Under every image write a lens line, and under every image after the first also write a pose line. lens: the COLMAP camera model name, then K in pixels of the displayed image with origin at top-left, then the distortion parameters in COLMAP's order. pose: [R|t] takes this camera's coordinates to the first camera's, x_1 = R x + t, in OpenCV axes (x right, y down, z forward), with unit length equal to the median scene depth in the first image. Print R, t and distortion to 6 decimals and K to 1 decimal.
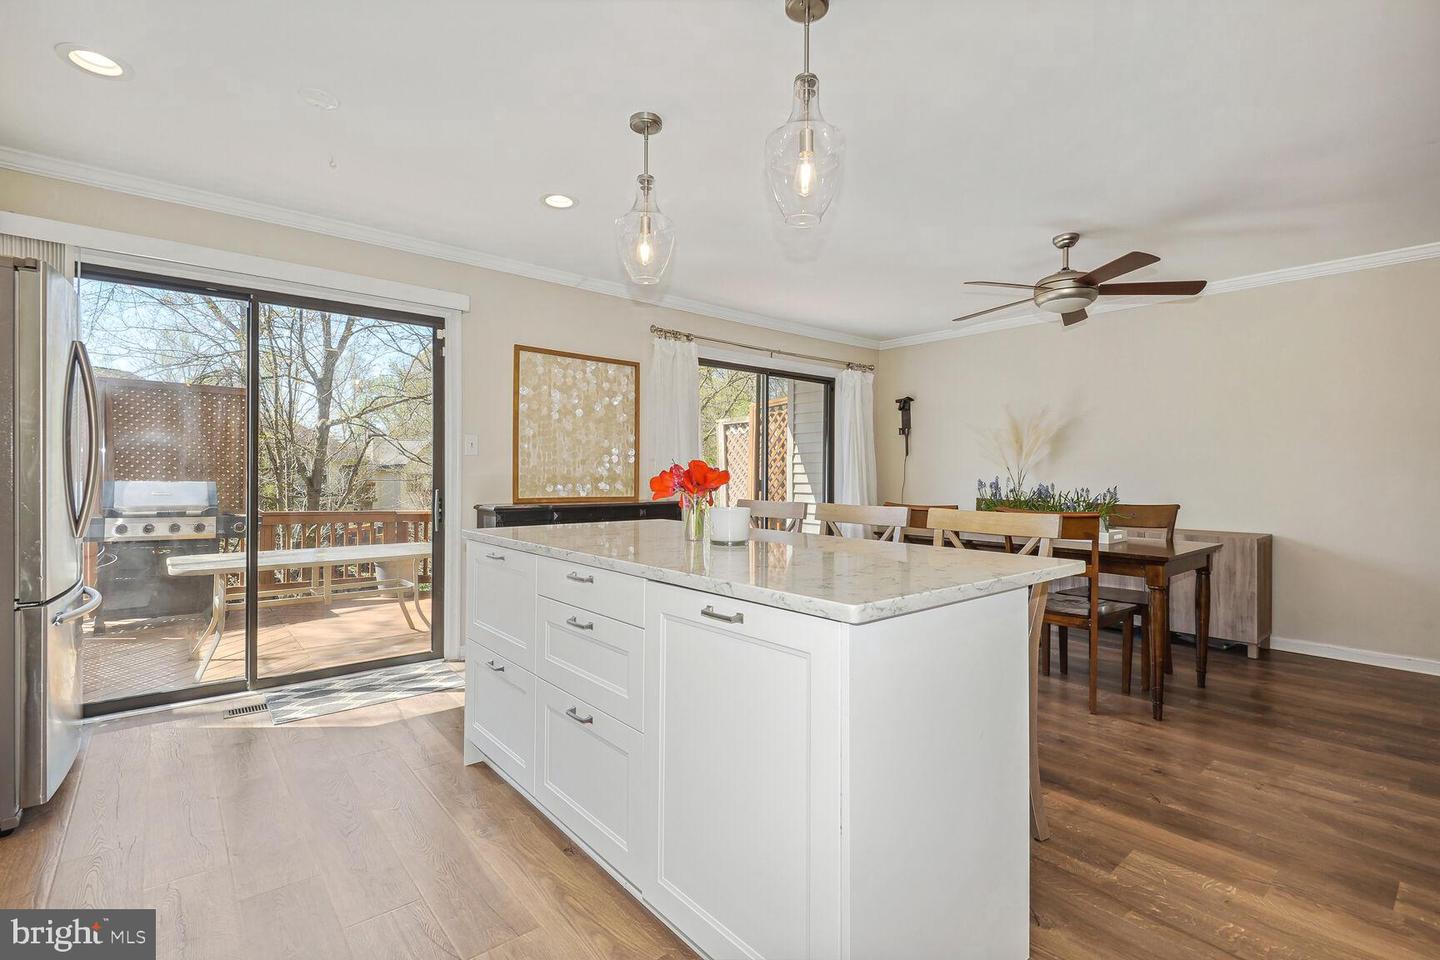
lens RADIAL K [[655.4, 0, 720.0], [0, 655.4, 480.0], [0, 0, 1]] dist [0.000342, -0.000295]
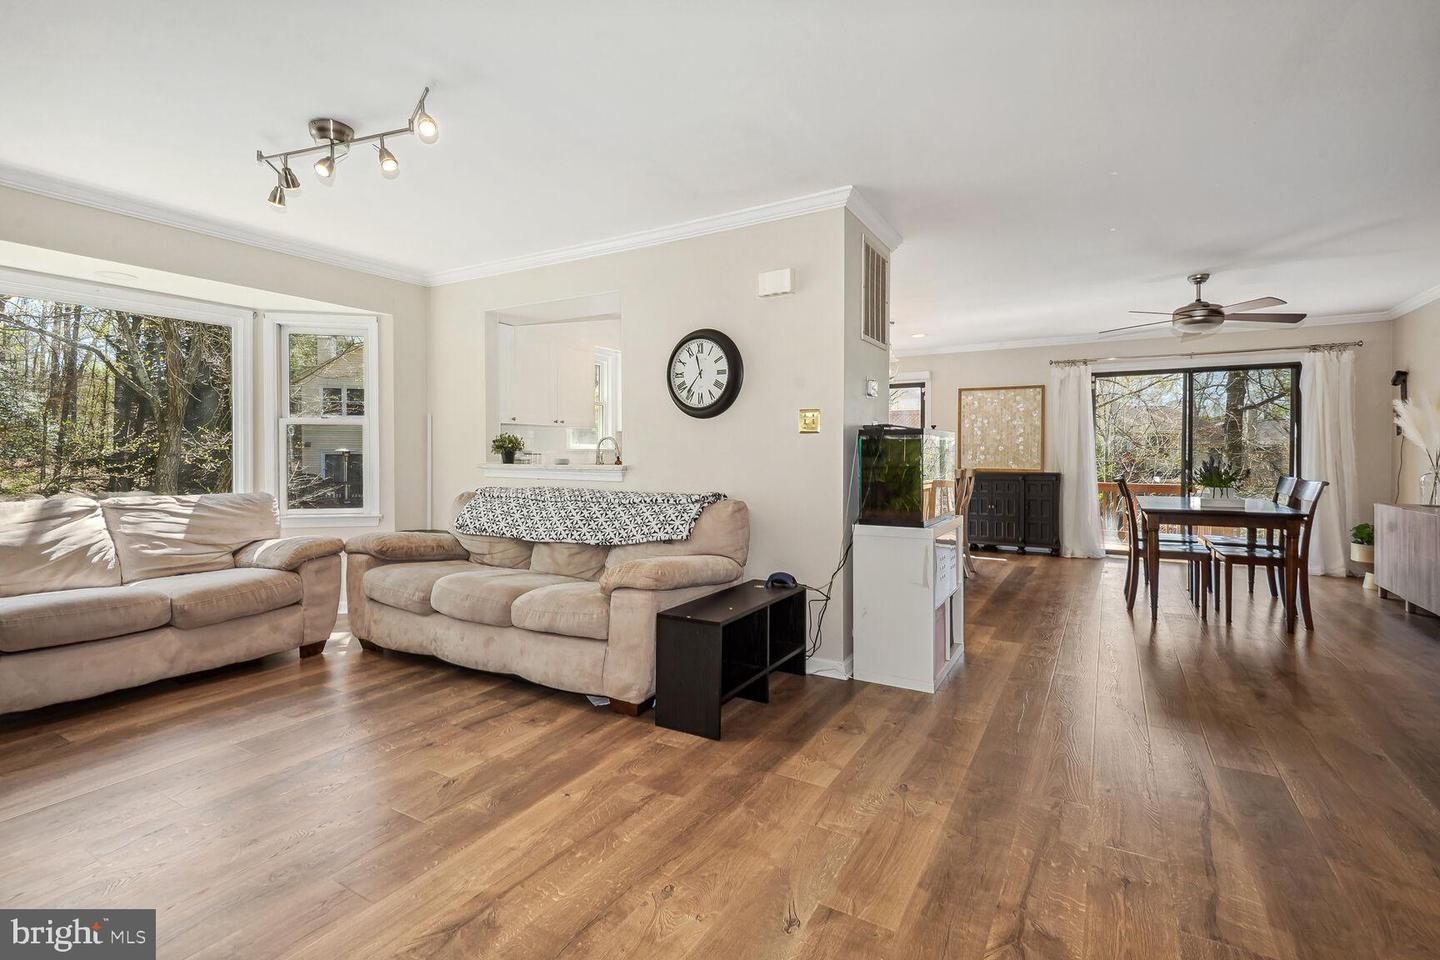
lens RADIAL K [[640.7, 0, 688.6], [0, 640.7, 475.4], [0, 0, 1]] dist [-0.035168, 0.000248]
pose [[0.290330, 0.026688, -0.956554, 1.560055], [-0.006203, 0.999642, 0.026008, 0.006877], [0.956906, -0.001618, 0.290392, -0.384064]]
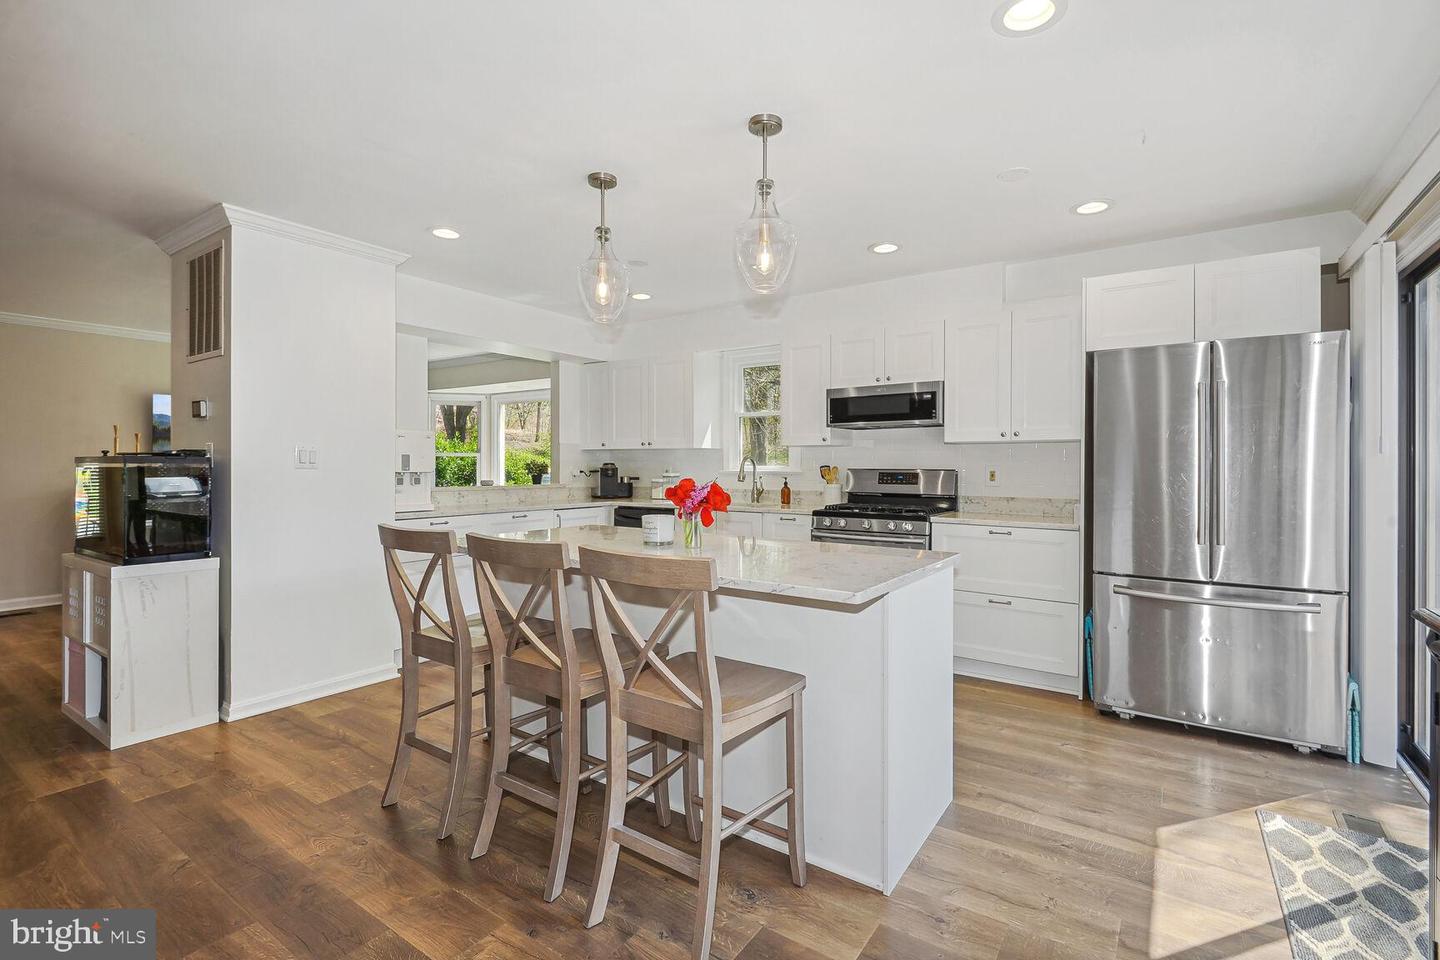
lens RADIAL K [[658.9, 0, 715.4], [0, 658.9, 466.6], [0, 0, 1]] dist [0.001136, -0.000418]
pose [[-0.965936, -0.008806, -0.258631, 0.149778], [-0.010911, 0.999918, 0.006704, -0.038731], [0.258551, 0.009298, -0.965953, 1.411980]]
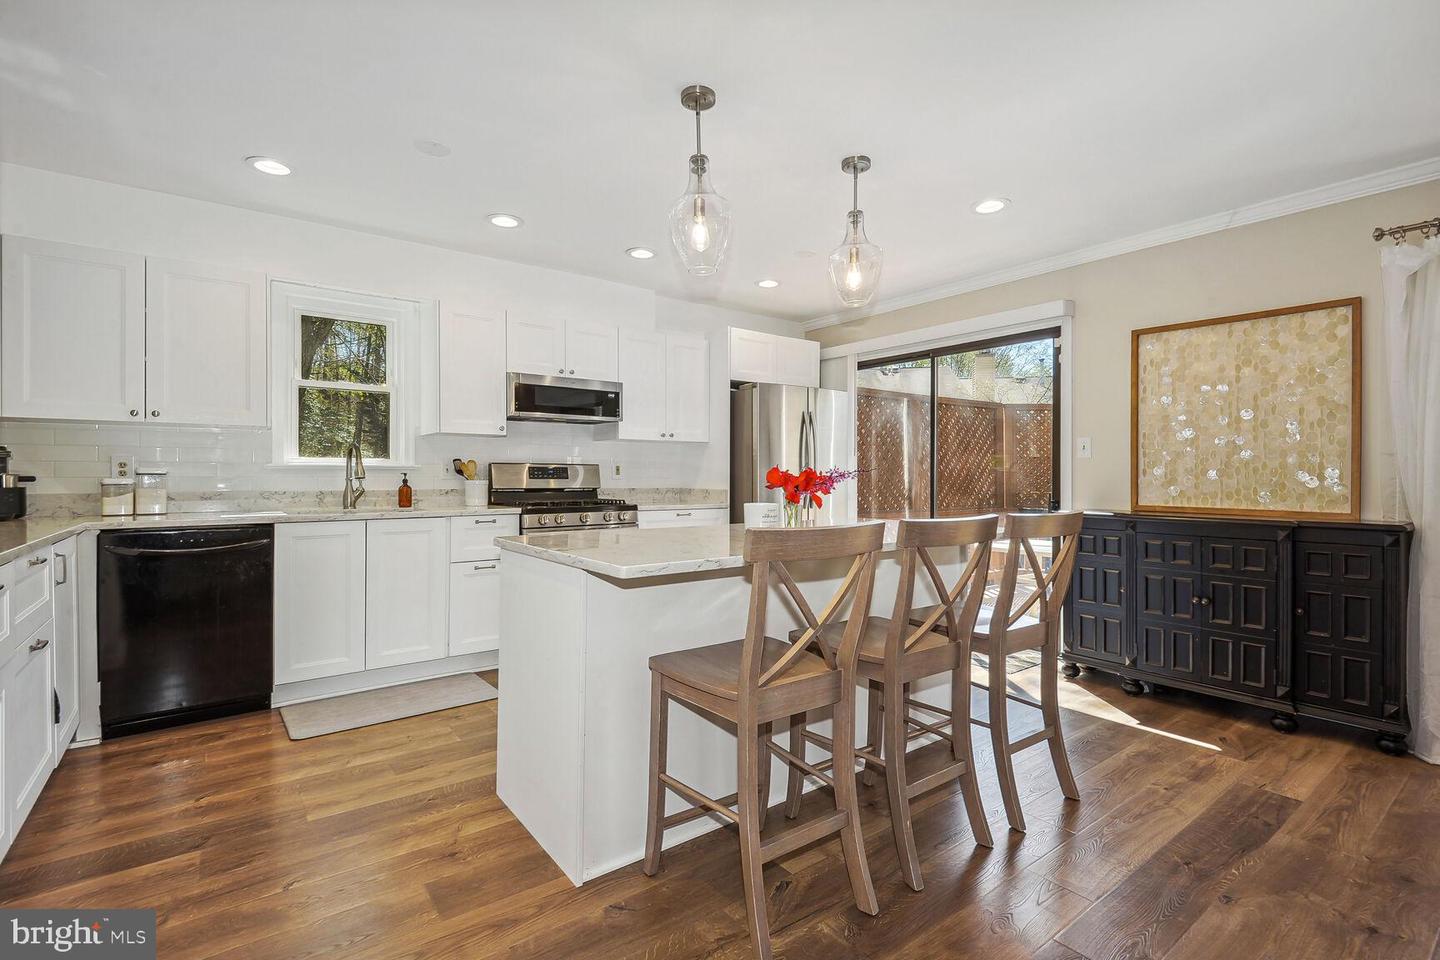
lens RADIAL K [[665.7, 0, 713.5], [0, 665.7, 477.0], [0, 0, 1]] dist [-0.001433, -0.000732]
pose [[-0.065358, -0.003872, -0.997854, 0.769724], [-0.010579, 0.999939, -0.003187, -0.000120], [0.997806, 0.010348, -0.065395, 0.615242]]
